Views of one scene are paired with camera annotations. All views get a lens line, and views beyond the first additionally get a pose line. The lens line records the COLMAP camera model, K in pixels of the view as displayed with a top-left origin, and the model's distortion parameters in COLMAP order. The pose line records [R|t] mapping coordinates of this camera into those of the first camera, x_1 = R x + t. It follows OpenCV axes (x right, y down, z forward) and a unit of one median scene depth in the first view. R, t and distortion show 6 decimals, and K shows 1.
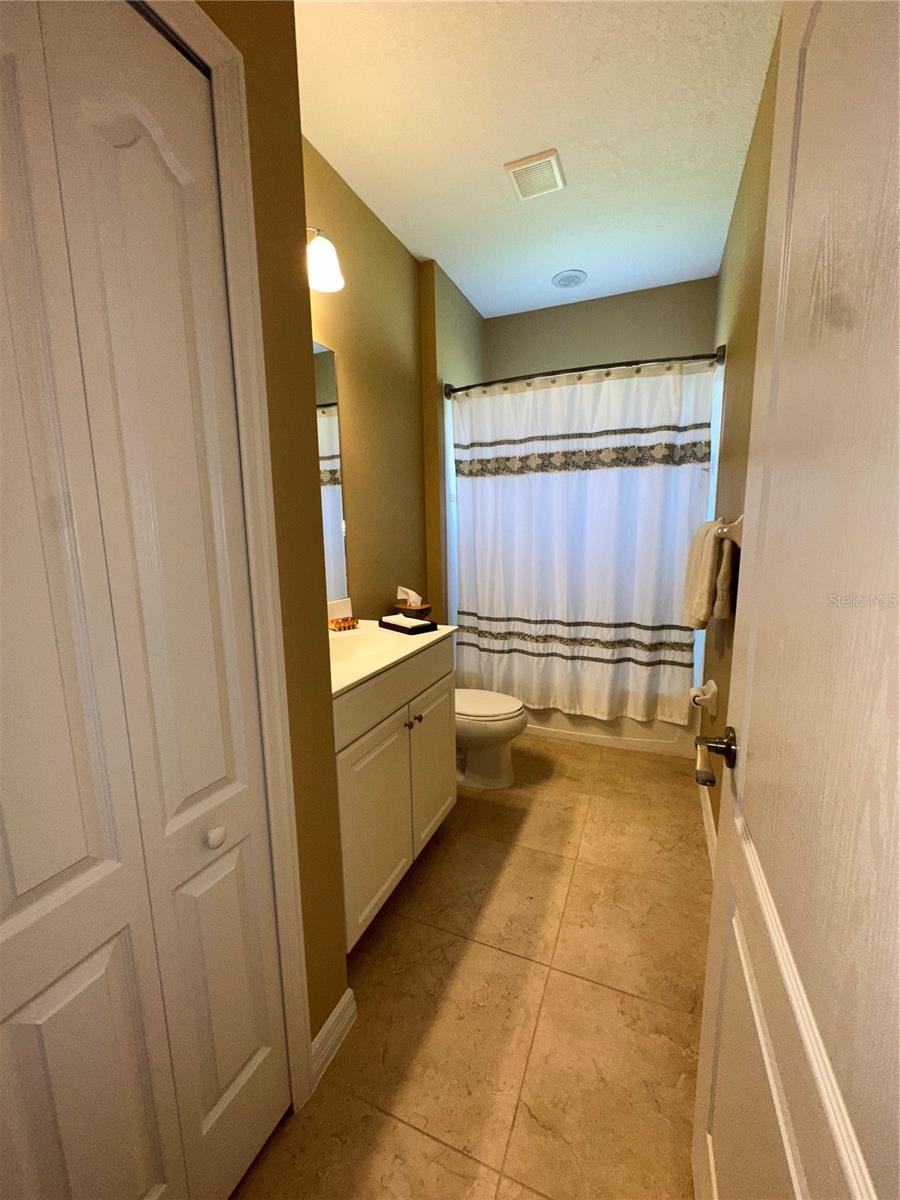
lens RADIAL K [[479.4, 0, 455.4], [0, 479.4, 601.9], [0, 0, 1]] dist [-0.005126, 0.001217]
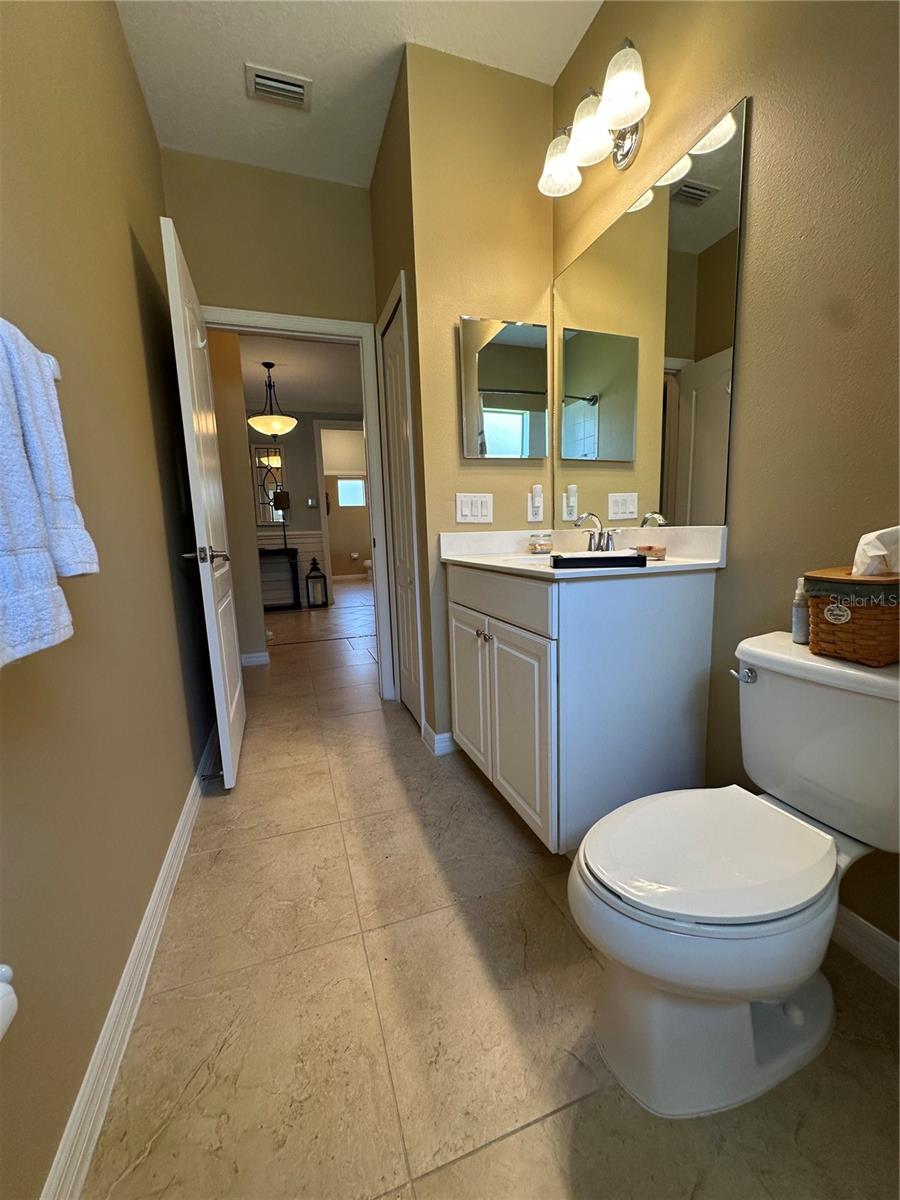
lens RADIAL K [[479.4, 0, 455.5], [0, 479.4, 604.9], [0, 0, 1]] dist [-0.005126, 0.001217]
pose [[-0.742034, 0.140881, -0.655392, 0.367300], [-0.059232, 0.960065, 0.273435, -0.049167], [0.667740, 0.241718, -0.704056, 1.012704]]
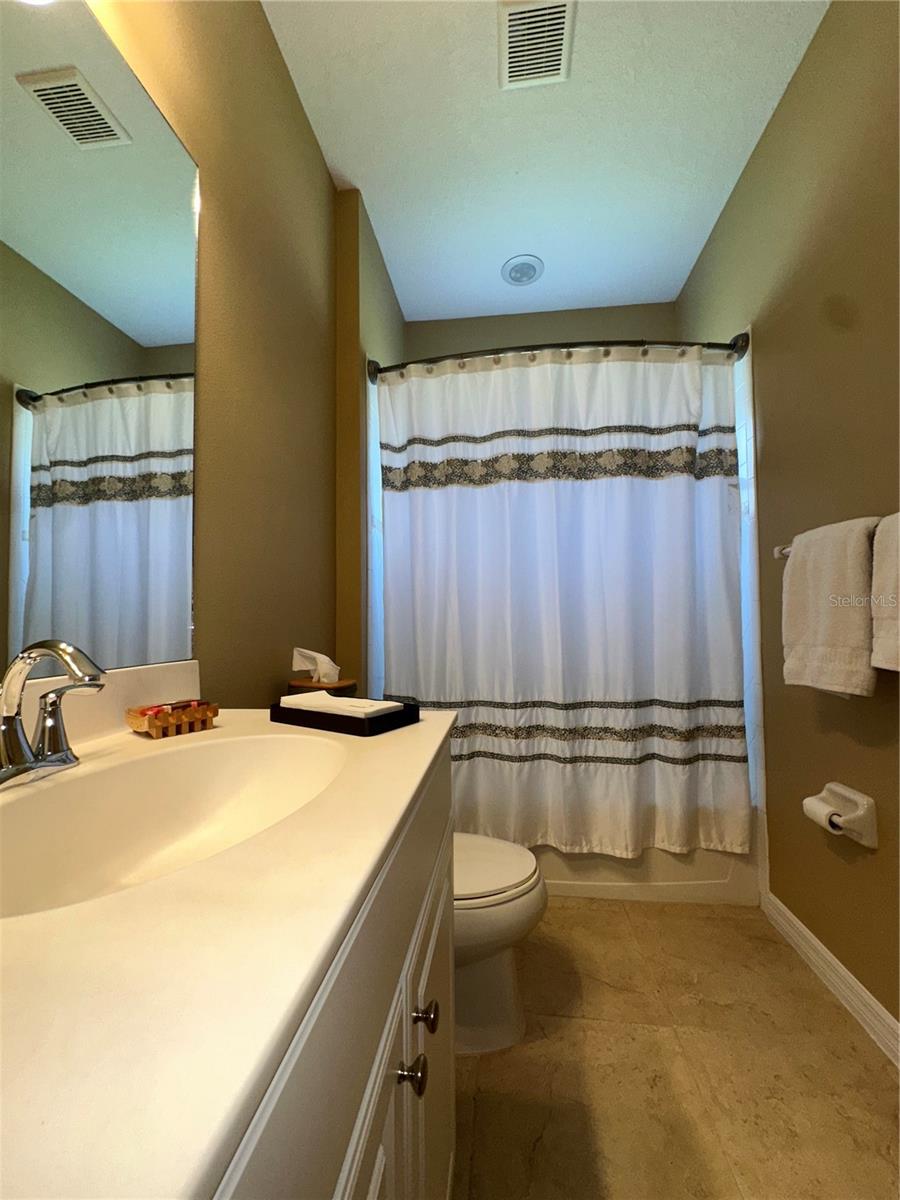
lens RADIAL K [[479.4, 0, 454.2], [0, 479.4, 601.6], [0, 0, 1]] dist [-0.005126, 0.001217]
pose [[0.961489, 0.017288, 0.274298, -0.092981], [0.037296, 0.980581, -0.192536, 0.027410], [-0.272300, 0.195352, 0.942173, 0.413105]]
